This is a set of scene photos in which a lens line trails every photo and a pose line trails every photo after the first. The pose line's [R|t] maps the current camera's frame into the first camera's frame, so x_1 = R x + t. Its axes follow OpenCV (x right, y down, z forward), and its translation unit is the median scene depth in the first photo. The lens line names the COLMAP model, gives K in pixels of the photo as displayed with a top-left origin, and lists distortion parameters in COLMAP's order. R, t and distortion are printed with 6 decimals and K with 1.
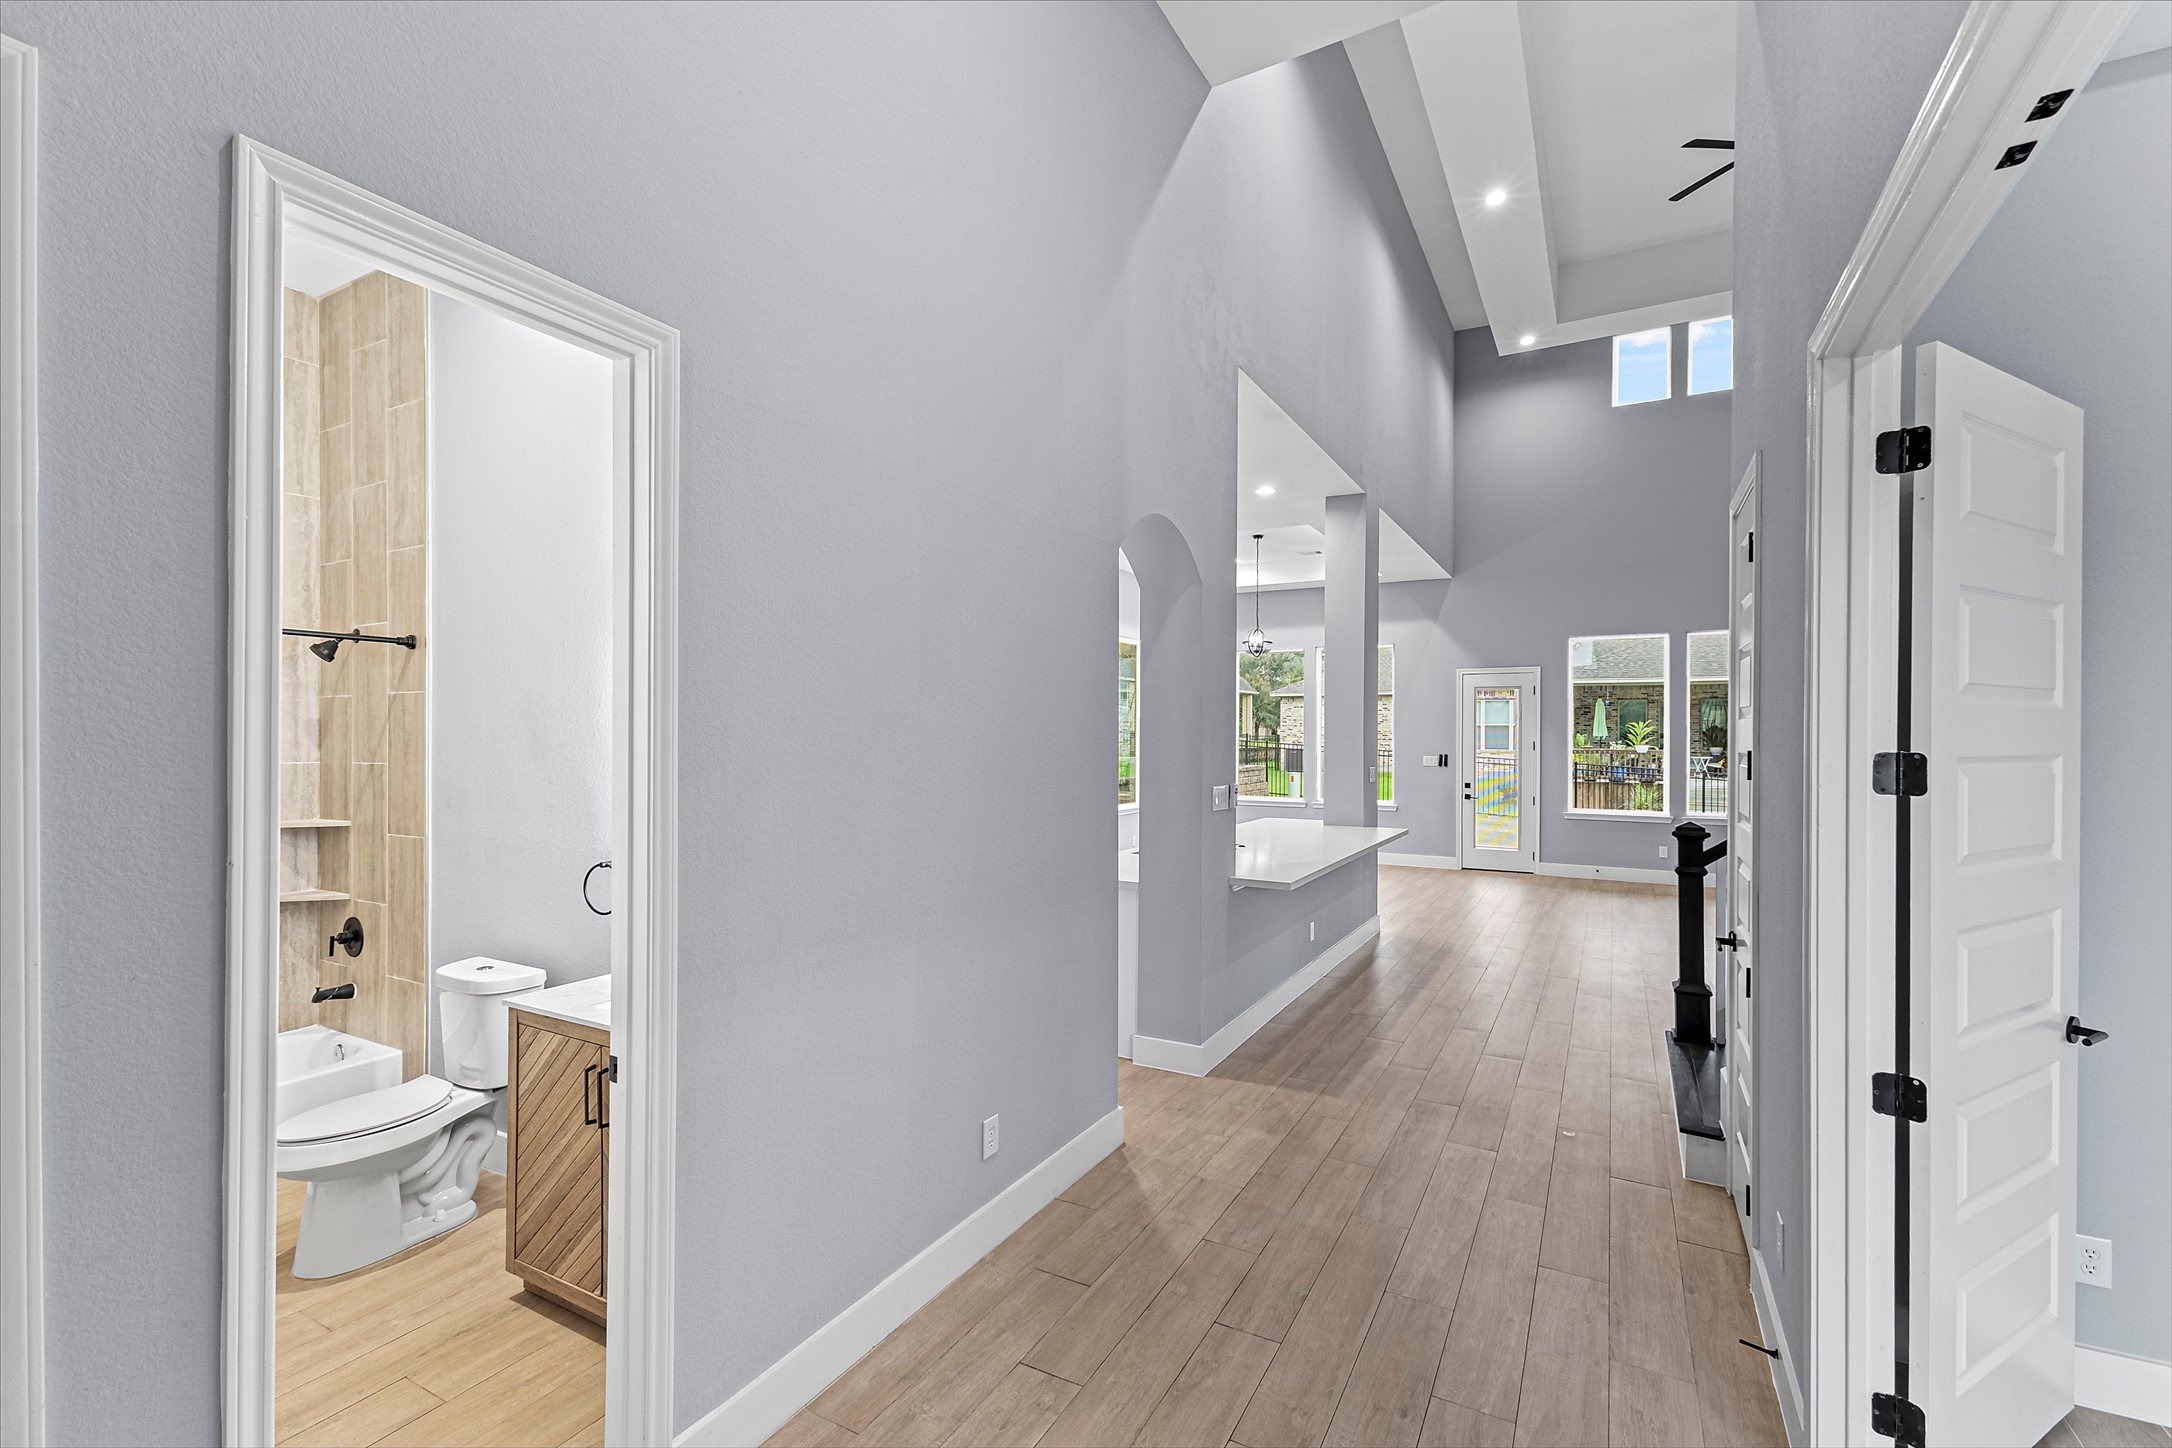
lens RADIAL K [[954.0, 0, 1083.3], [0, 954.0, 740.0], [0, 0, 1]] dist [0.006634, -0.000513]
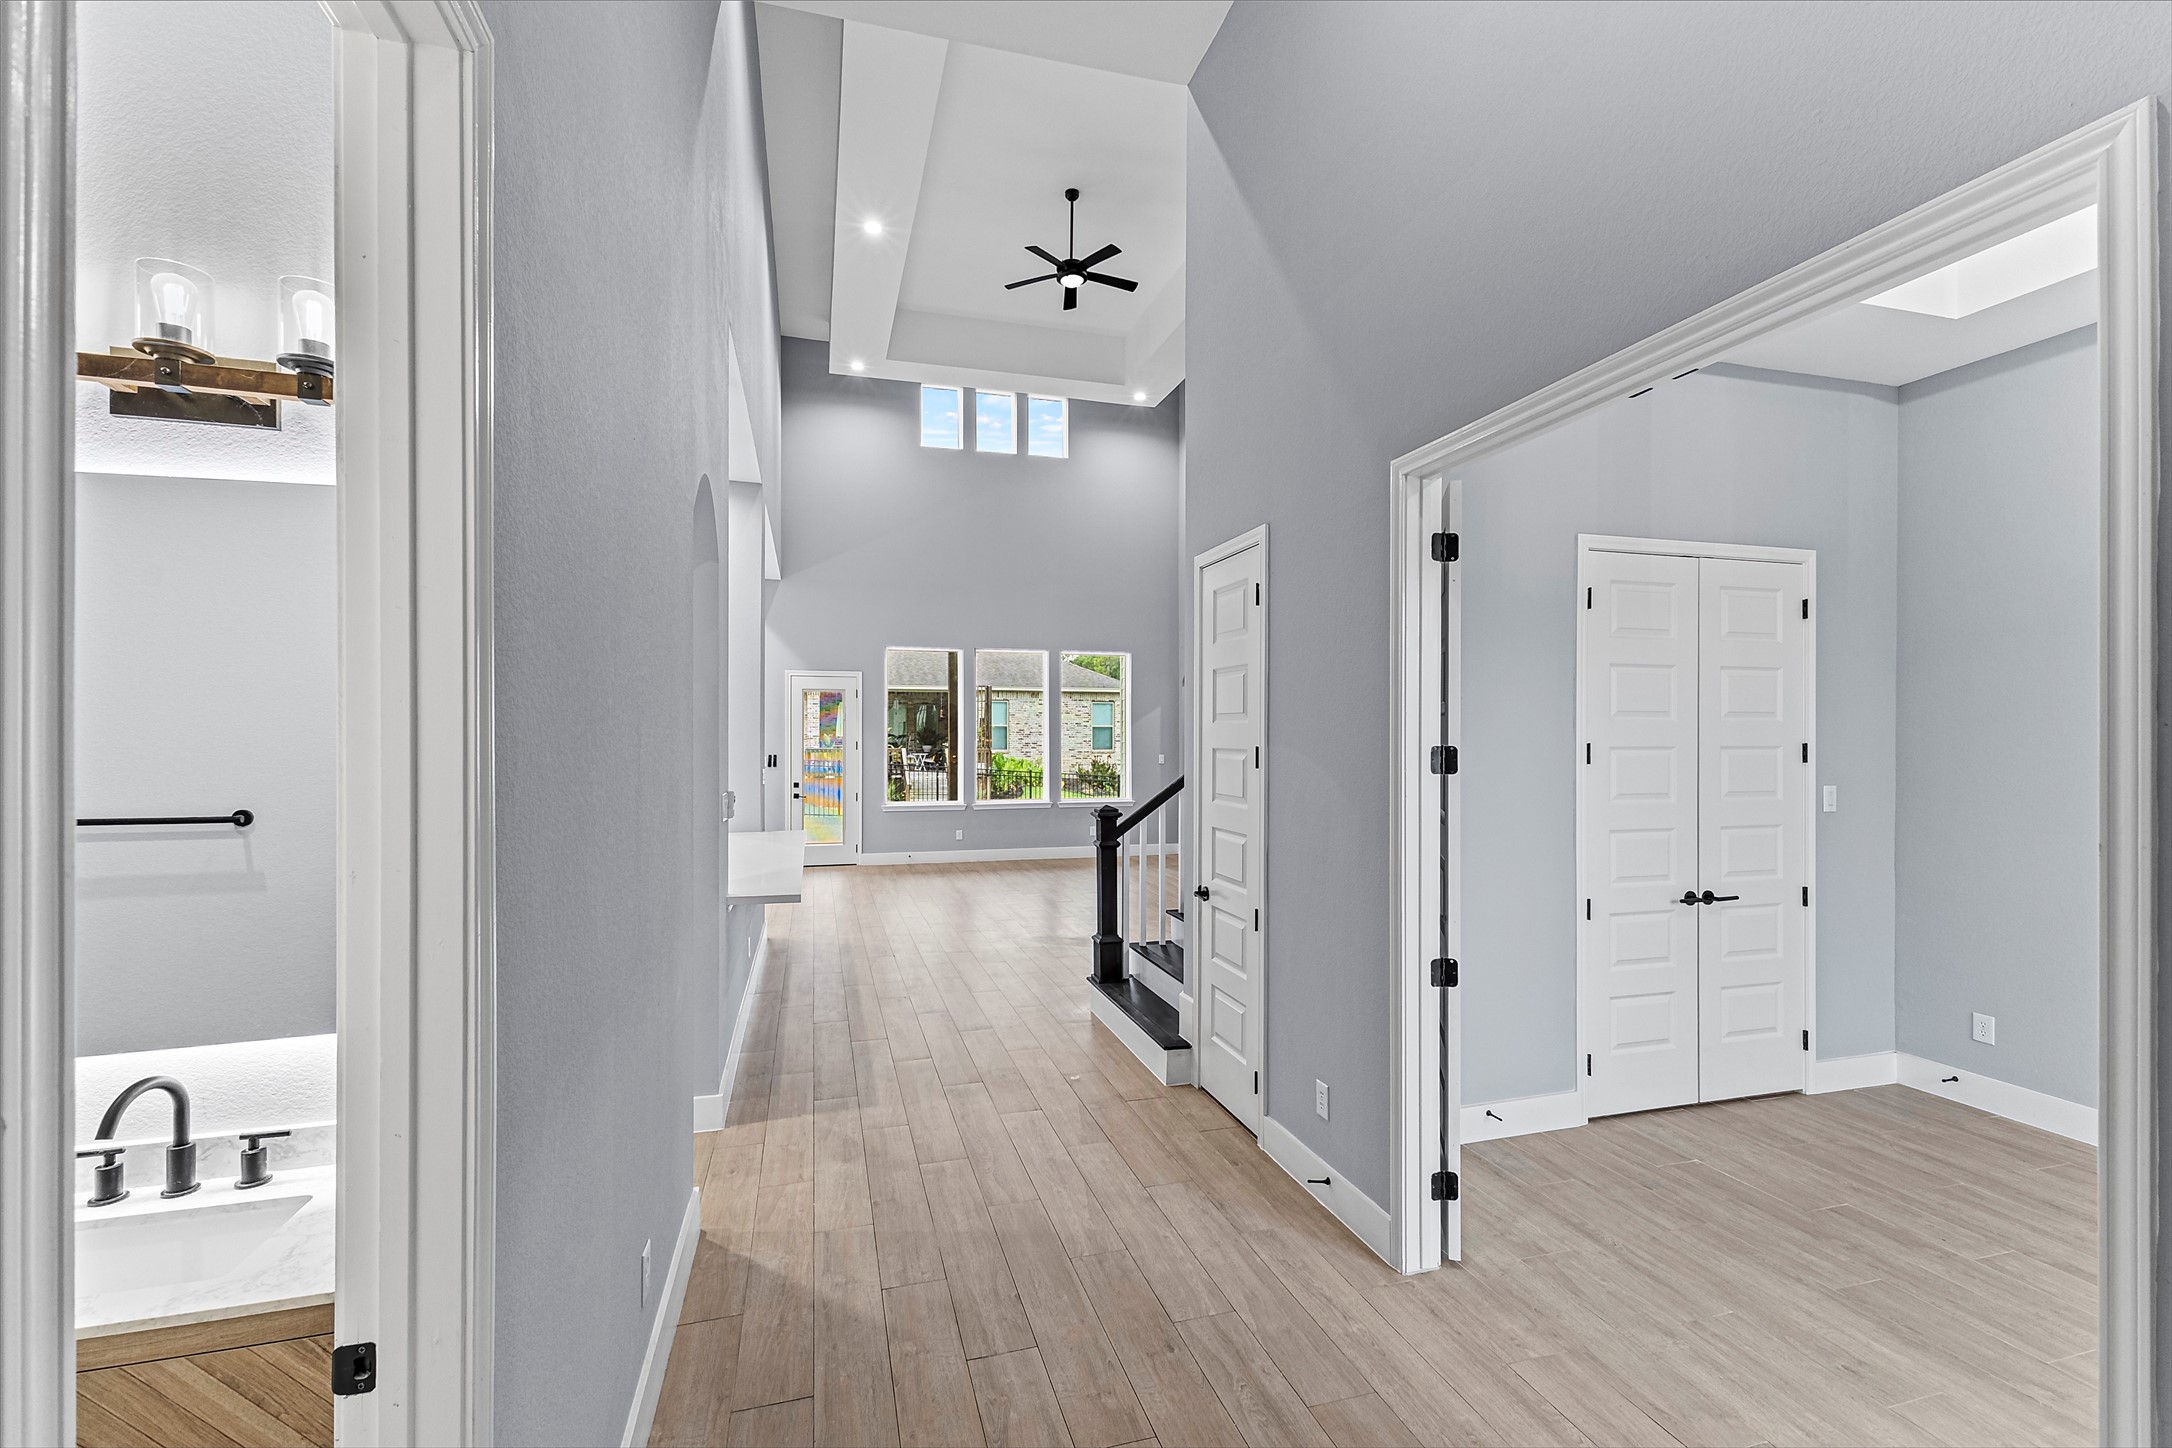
lens RADIAL K [[954.0, 0, 1096.9], [0, 954.0, 739.2], [0, 0, 1]] dist [0.006634, -0.000513]
pose [[0.689597, -0.004585, 0.724178, -0.315762], [0.005697, 0.999983, 0.000906, -0.000810], [-0.724170, 0.003501, 0.689612, 0.180100]]
